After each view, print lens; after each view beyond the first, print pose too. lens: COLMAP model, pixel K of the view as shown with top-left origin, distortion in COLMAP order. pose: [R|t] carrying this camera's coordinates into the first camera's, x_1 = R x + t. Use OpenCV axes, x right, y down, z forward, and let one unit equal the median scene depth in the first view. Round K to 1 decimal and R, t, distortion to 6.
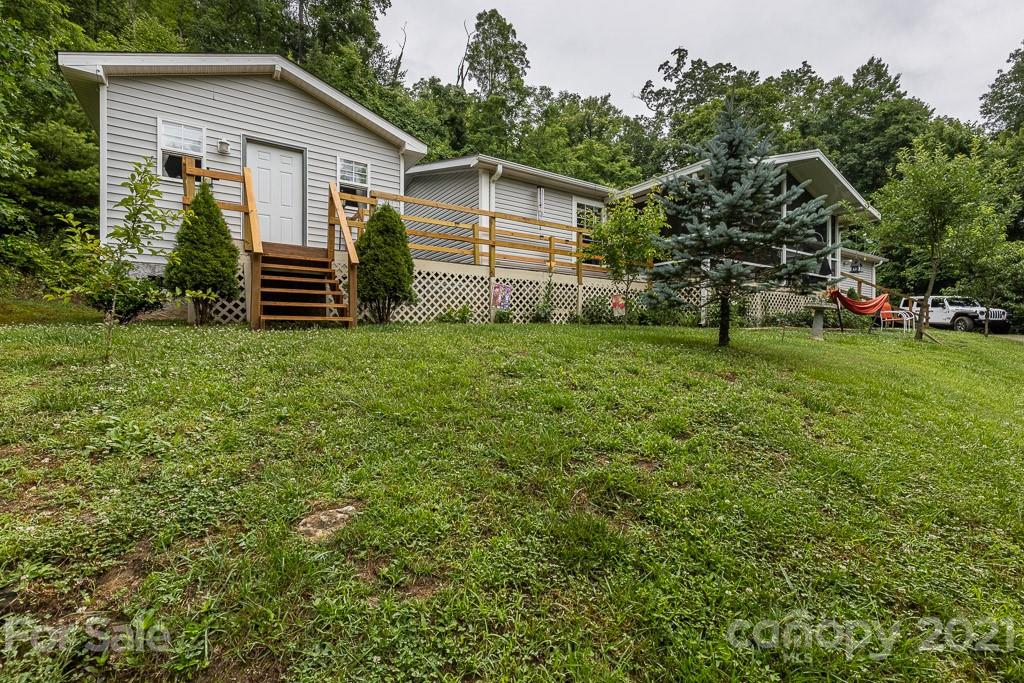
lens RADIAL K [[464.4, 0, 515.8], [0, 464.4, 339.7], [0, 0, 1]] dist [0.007643, -0.000372]
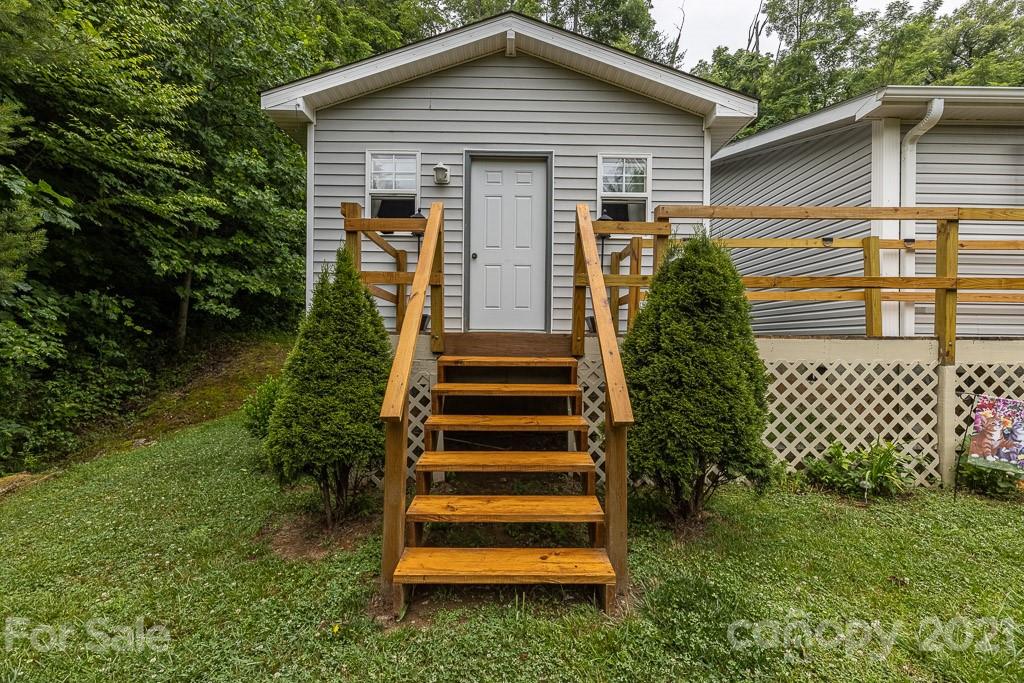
lens RADIAL K [[464.4, 0, 510.3], [0, 464.4, 341.1], [0, 0, 1]] dist [0.007643, -0.000372]
pose [[0.838416, 0.006013, -0.544998, -0.148371], [-0.006693, 0.999977, 0.000736, -0.152105], [0.544990, 0.003031, 0.838437, 0.432404]]
